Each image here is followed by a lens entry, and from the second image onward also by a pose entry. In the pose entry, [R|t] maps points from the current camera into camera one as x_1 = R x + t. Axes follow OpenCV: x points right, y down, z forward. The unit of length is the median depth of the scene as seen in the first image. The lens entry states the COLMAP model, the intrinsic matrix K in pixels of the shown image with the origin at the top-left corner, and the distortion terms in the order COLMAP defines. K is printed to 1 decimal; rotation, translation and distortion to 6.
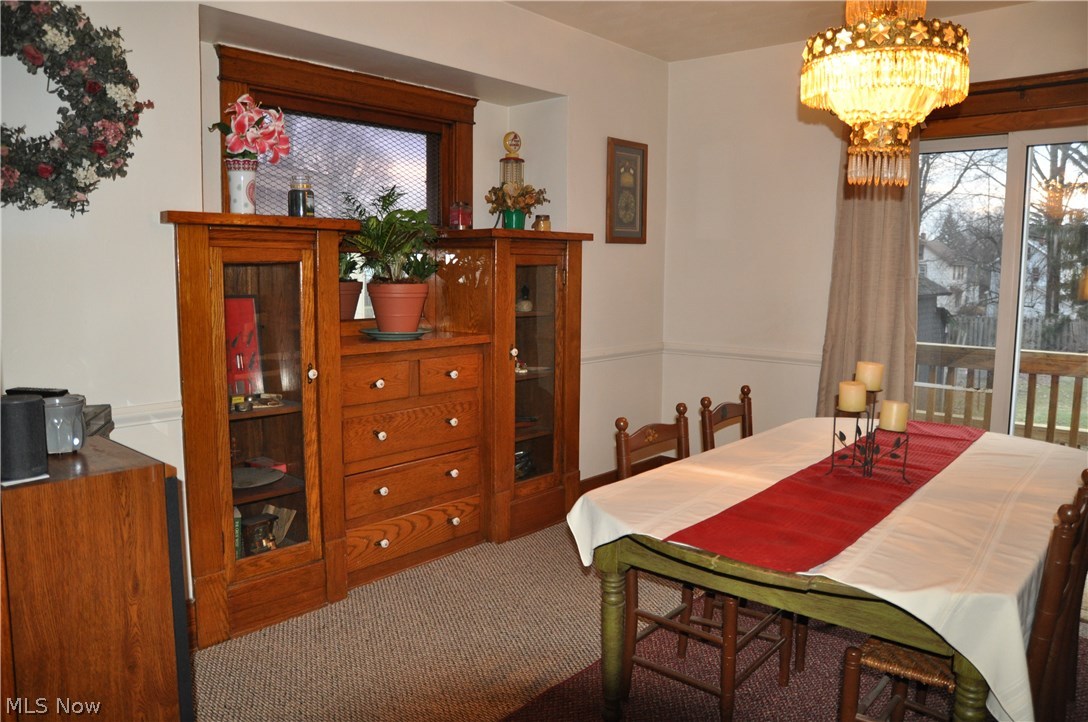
lens RADIAL K [[807.3, 0, 541.5], [0, 807.3, 359.1], [0, 0, 1]] dist [-0.115295, 0.051802]
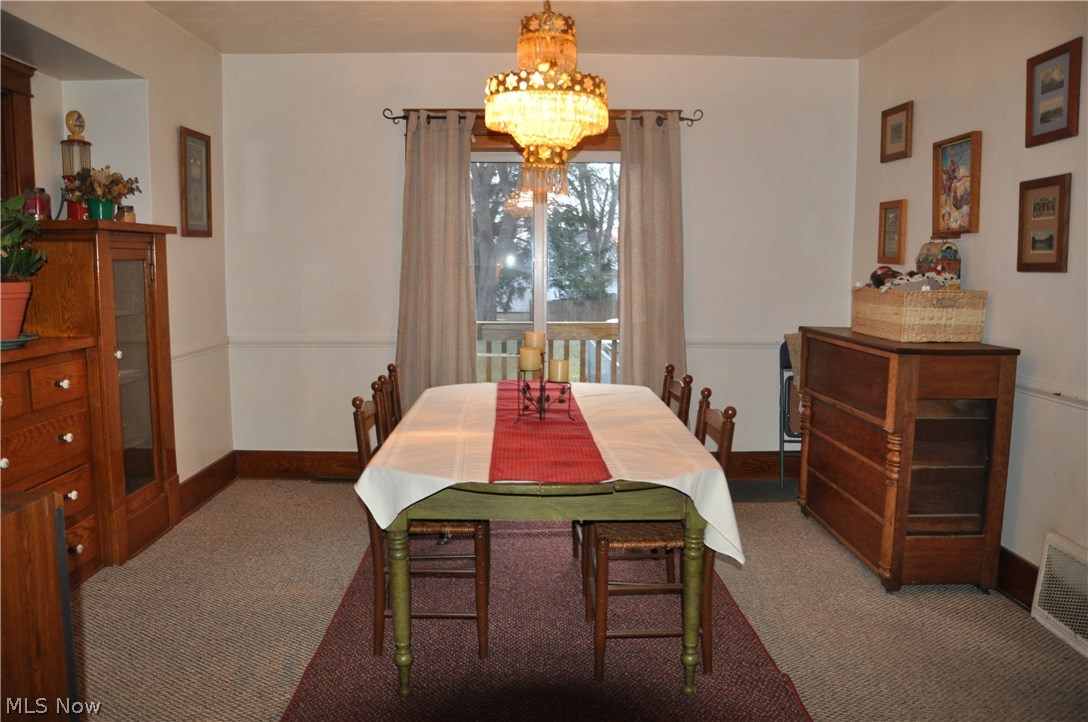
lens RADIAL K [[807.3, 0, 540.2], [0, 807.3, 363.1], [0, 0, 1]] dist [-0.115295, 0.051802]
pose [[0.738529, -0.086573, 0.668640, -0.293879], [0.077224, 0.996057, 0.043670, -0.000839], [-0.669784, 0.019383, 0.742303, 0.017374]]
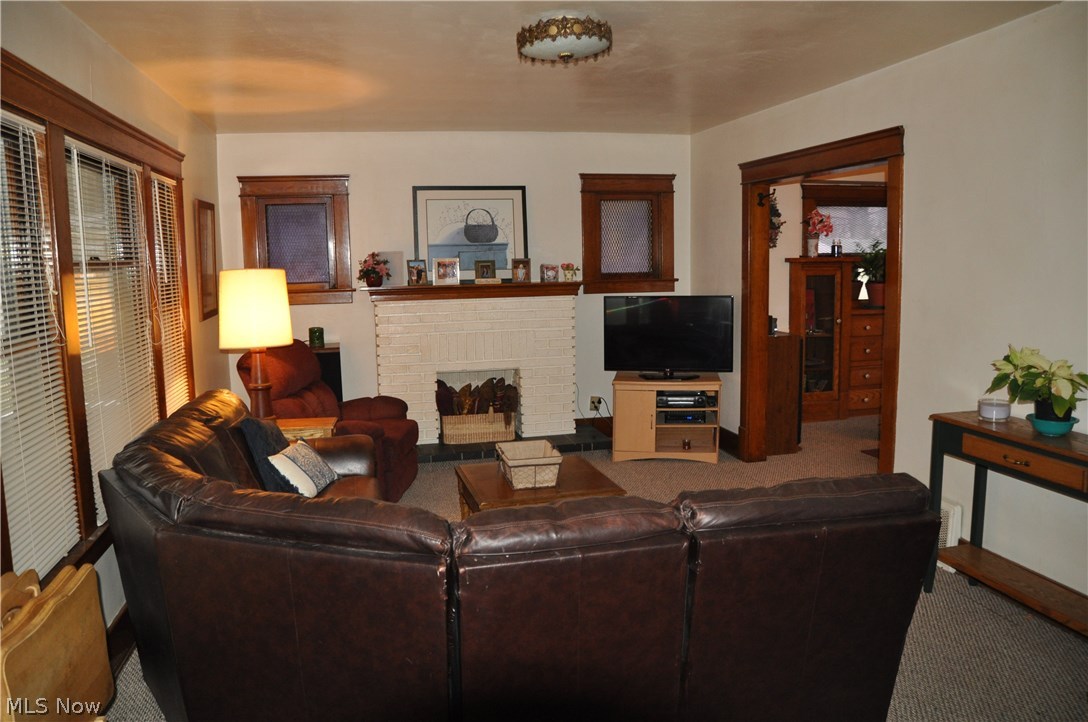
lens RADIAL K [[807.3, 0, 536.8], [0, 807.3, 361.5], [0, 0, 1]] dist [-0.115295, 0.051802]
pose [[0.810147, 0.052124, -0.583905, 0.340080], [-0.038587, 0.998621, 0.035606, 0.079444], [0.584956, -0.006315, 0.811040, -1.316375]]
